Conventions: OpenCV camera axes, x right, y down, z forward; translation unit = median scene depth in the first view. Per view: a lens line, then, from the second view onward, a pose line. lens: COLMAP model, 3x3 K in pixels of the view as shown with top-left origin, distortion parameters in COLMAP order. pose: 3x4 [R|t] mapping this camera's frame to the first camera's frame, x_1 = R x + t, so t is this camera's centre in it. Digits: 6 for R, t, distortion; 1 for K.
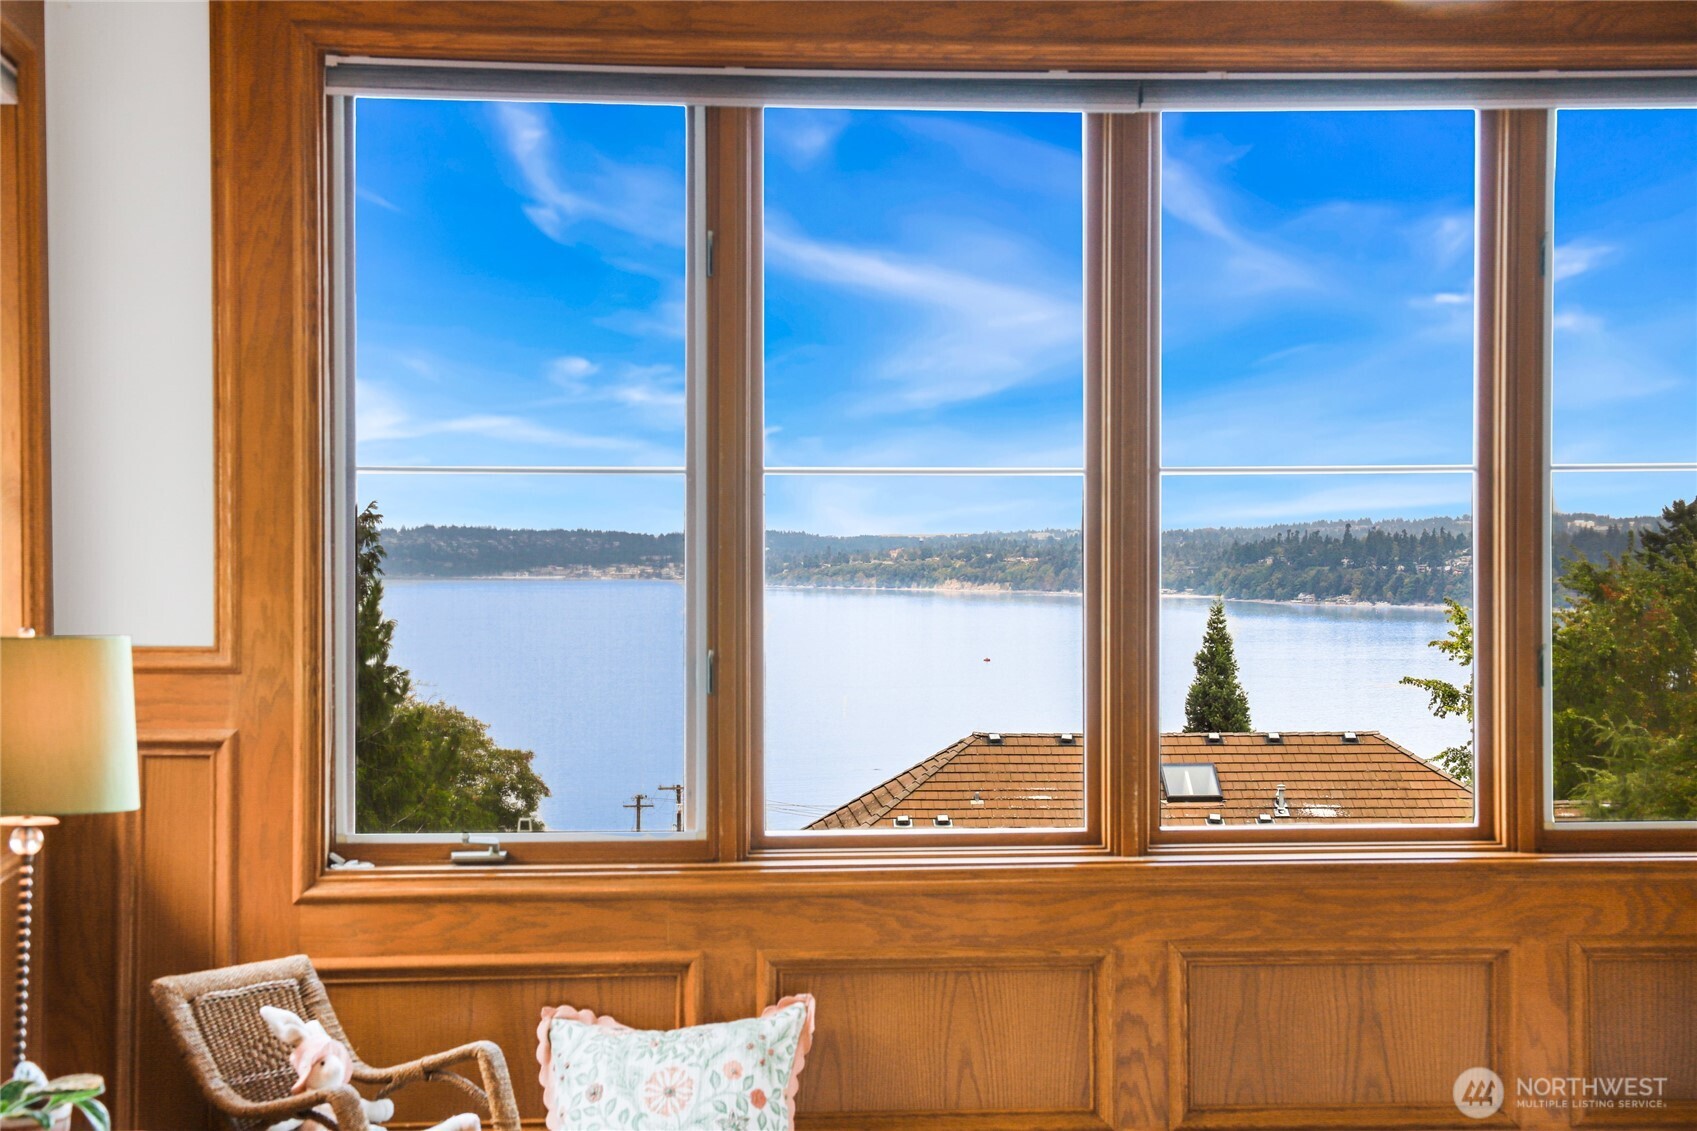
lens RADIAL K [[2860.7, 0, 848.5], [0, 2860.7, 565.5], [0, 0, 1]] dist [0.110101, 0.194322]
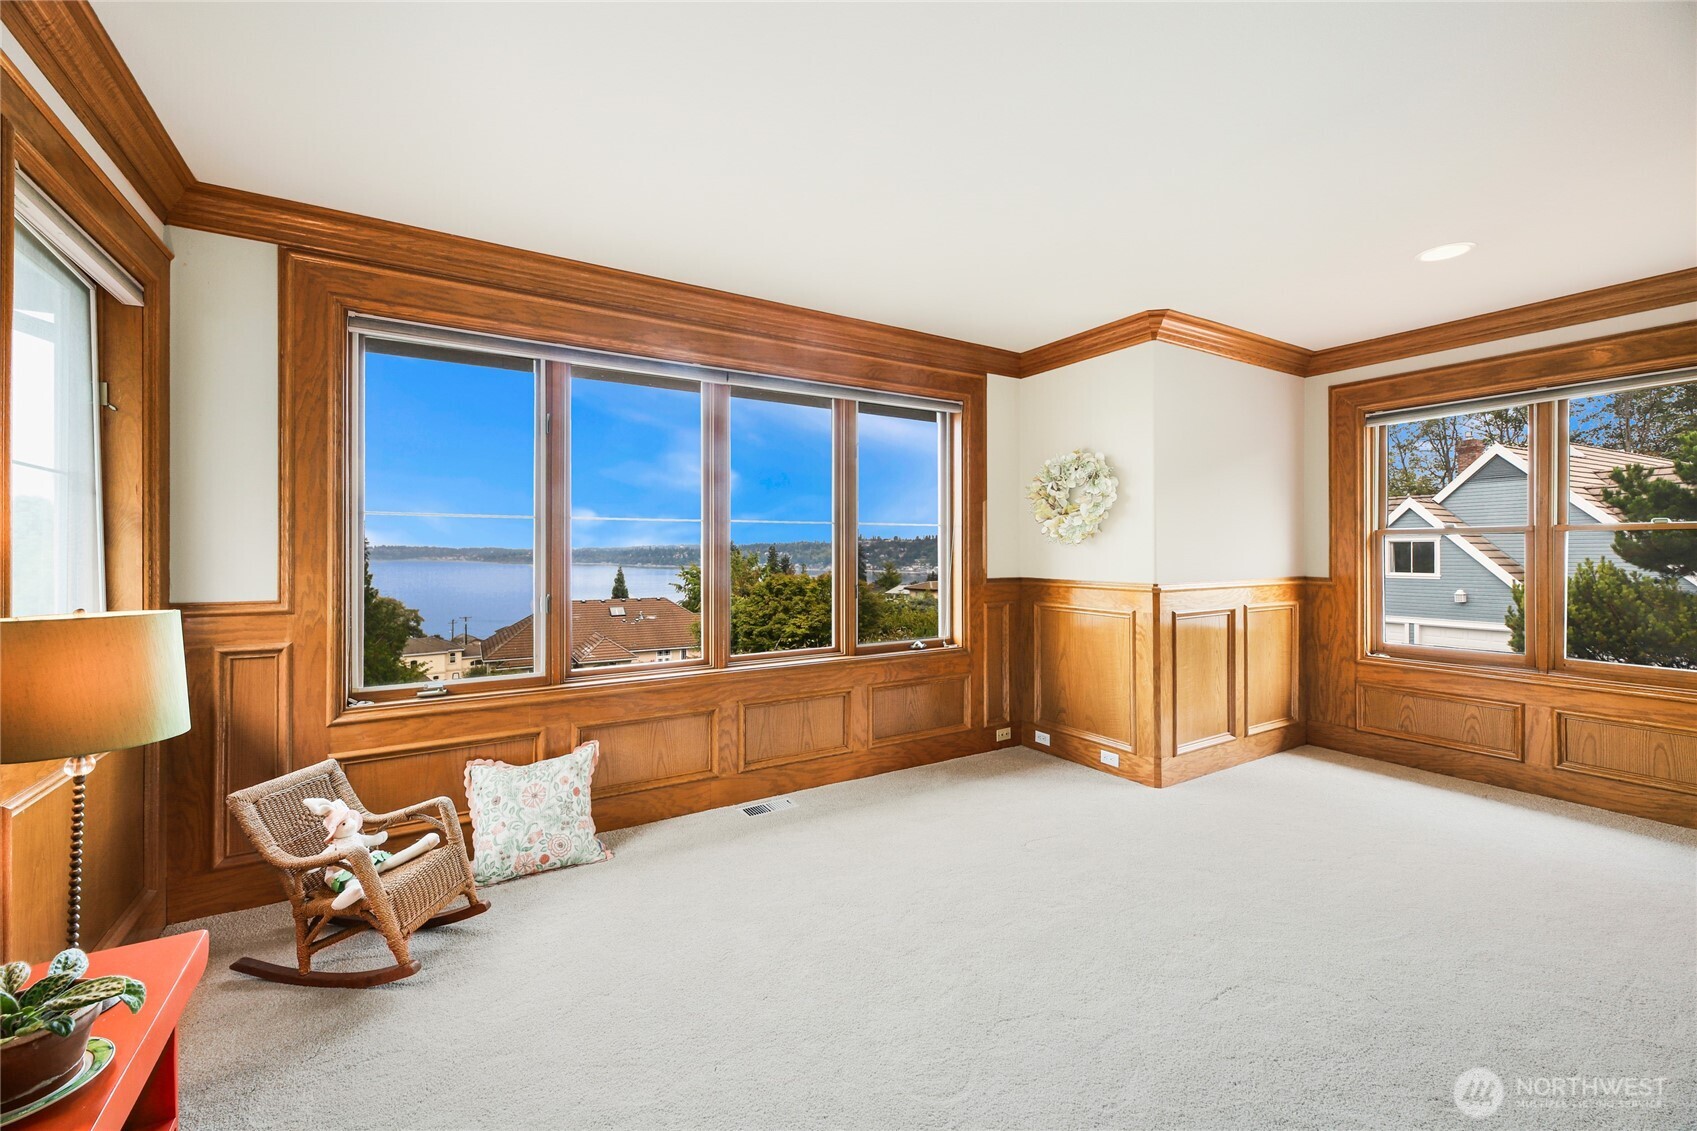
lens RADIAL K [[684.5, 0, 847.7], [0, 684.5, 547.7], [0, 0, 1]] dist [0.001088, -0.000299]
pose [[0.900570, 0.000890, 0.434710, -0.072389], [0.004273, 0.999931, -0.010900, -0.001240], [-0.434690, 0.011673, 0.900504, 0.405347]]
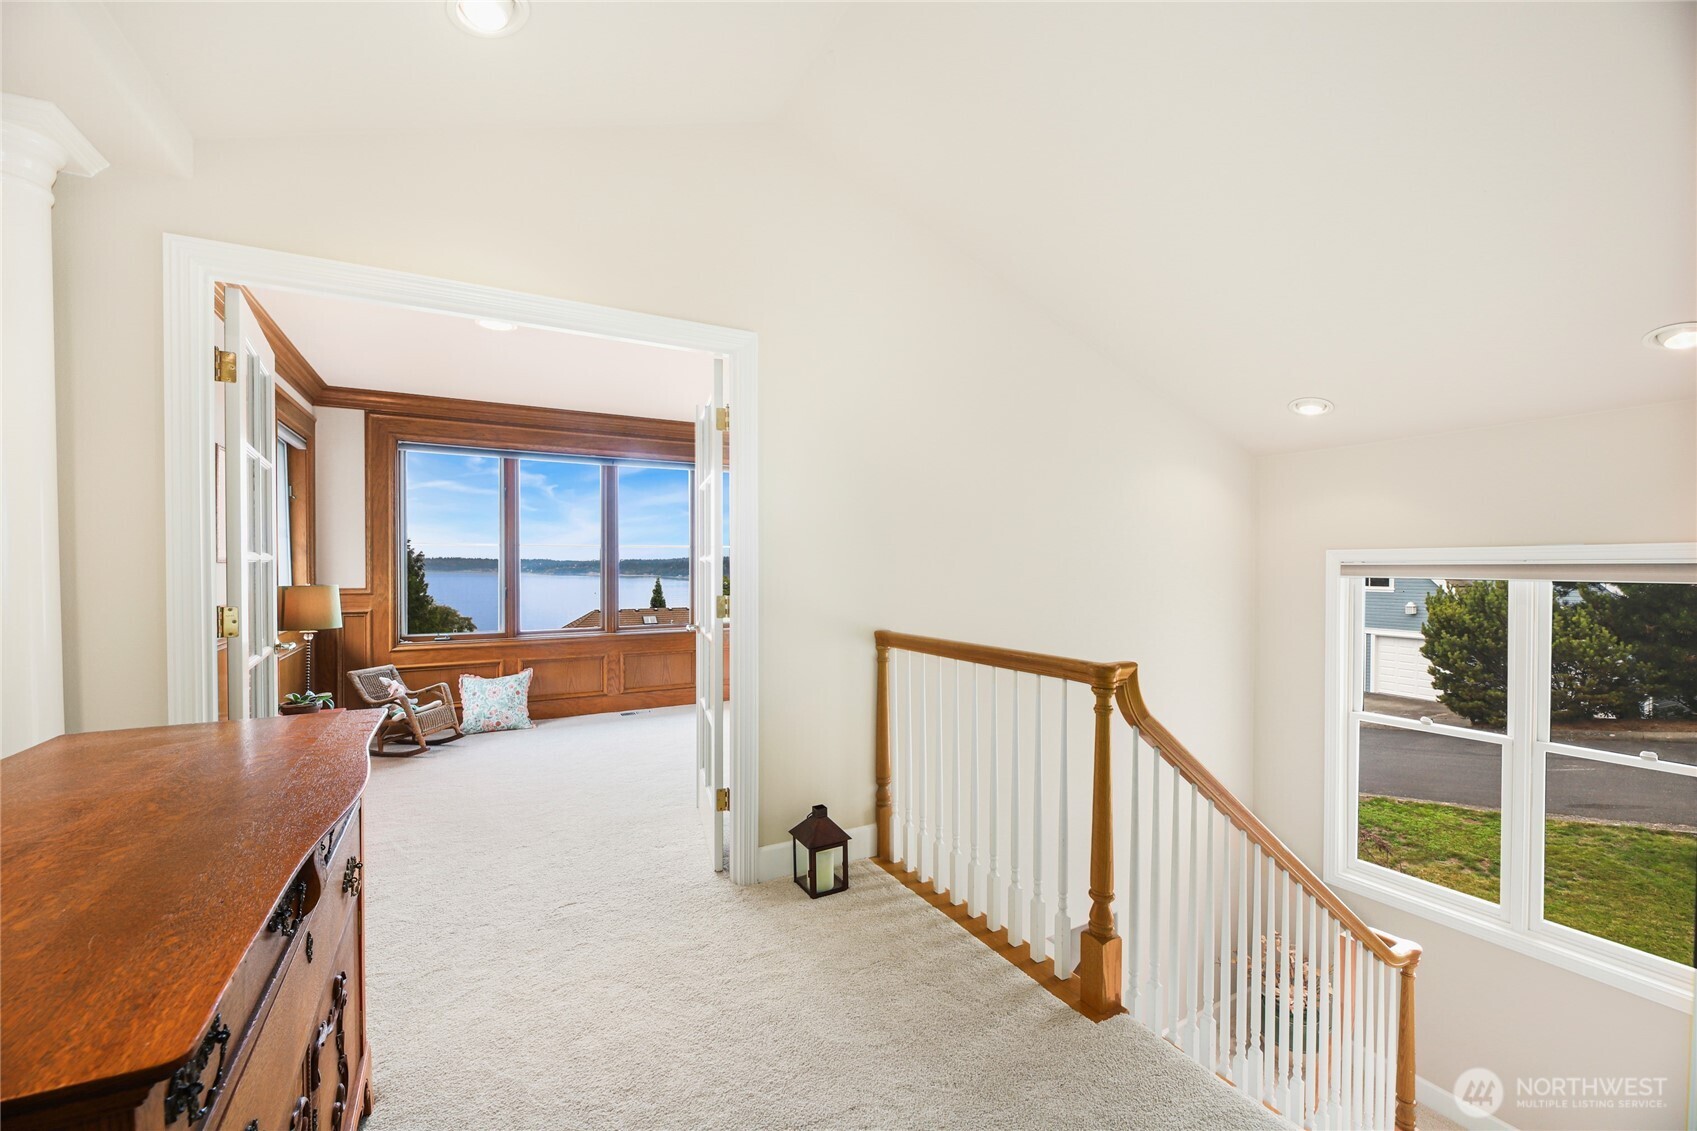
lens RADIAL K [[668.7, 0, 845.0], [0, 668.7, 571.4], [0, 0, 1]] dist [-0.009797, -0.000323]
pose [[0.920801, -0.002612, 0.390024, 0.029593], [0.000700, 0.999987, 0.005046, 0.001072], [-0.390032, -0.004373, 0.920791, -0.096695]]
